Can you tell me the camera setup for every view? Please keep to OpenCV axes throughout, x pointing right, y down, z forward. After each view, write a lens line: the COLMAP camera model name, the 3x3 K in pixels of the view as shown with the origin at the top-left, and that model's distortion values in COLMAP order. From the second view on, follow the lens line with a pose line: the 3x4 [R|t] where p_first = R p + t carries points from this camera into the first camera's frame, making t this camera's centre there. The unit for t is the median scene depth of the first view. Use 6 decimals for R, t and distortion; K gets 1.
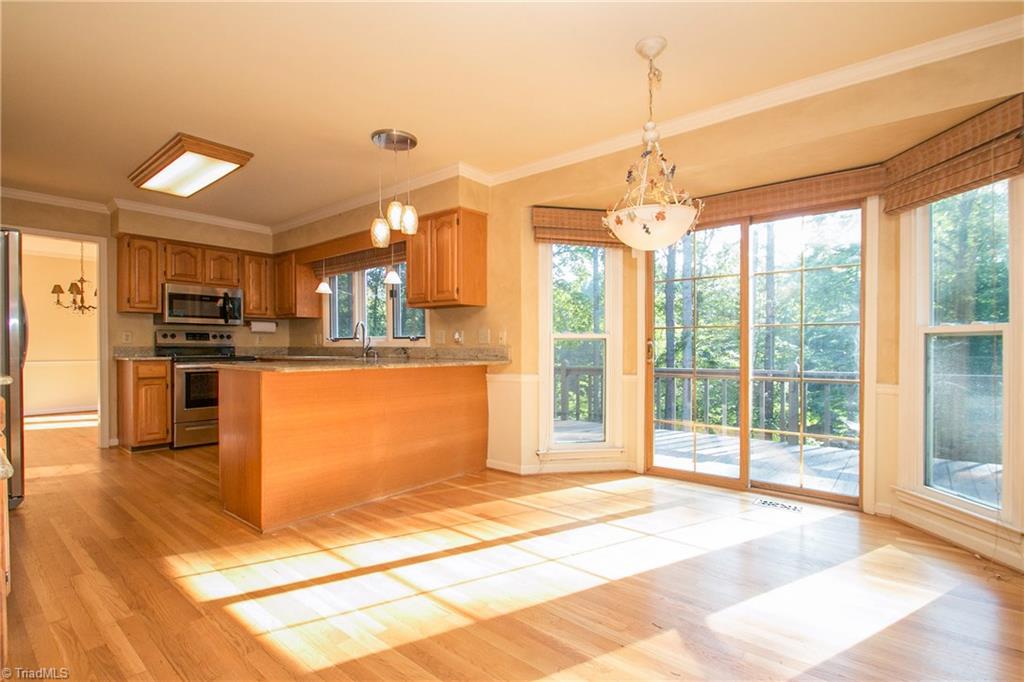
lens RADIAL K [[485.5, 0, 516.2], [0, 485.5, 349.4], [0, 0, 1]] dist [-0.001491, -0.000563]
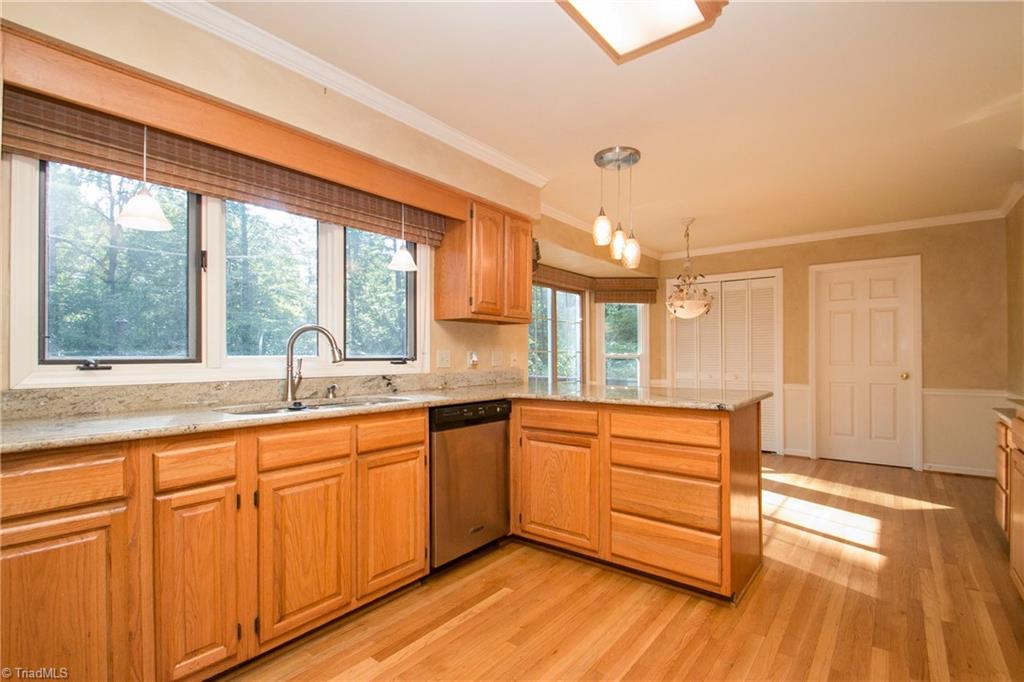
lens RADIAL K [[485.5, 0, 516.2], [0, 485.5, 349.4], [0, 0, 1]] dist [-0.001491, -0.000563]
pose [[-0.027867, 0.011537, 0.999545, -0.781884], [0.010244, 0.999884, -0.011255, -0.026083], [-0.999559, 0.009925, -0.027982, 0.794685]]
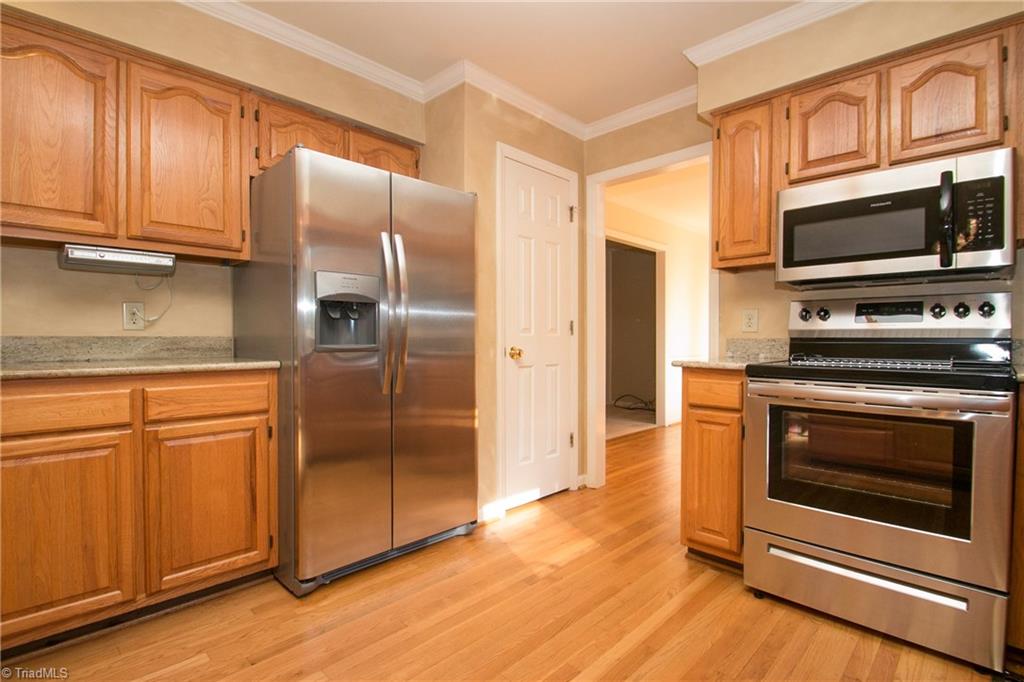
lens RADIAL K [[504.9, 0, 512.0], [0, 504.9, 341.0], [0, 0, 1]] dist [0.000609, -0.000099]
pose [[-0.076780, 0.003931, -0.997040, -0.253526], [-0.004106, 0.999983, 0.004259, -0.004156], [0.997040, 0.004421, -0.076762, 0.787118]]
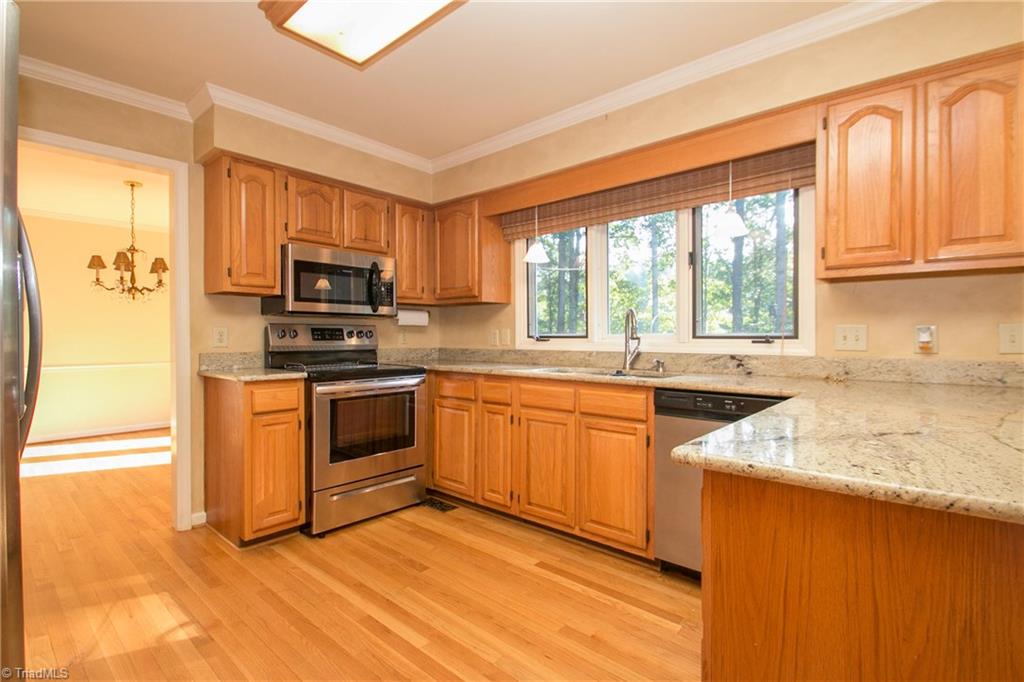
lens RADIAL K [[469.0, 0, 515.8], [0, 469.0, 337.1], [0, 0, 1]] dist [0.001658, 0.000163]
pose [[0.999919, -0.002478, -0.012480, -0.438171], [0.002445, 0.999994, -0.002642, -0.022054], [0.012486, 0.002612, 0.999919, 0.437655]]
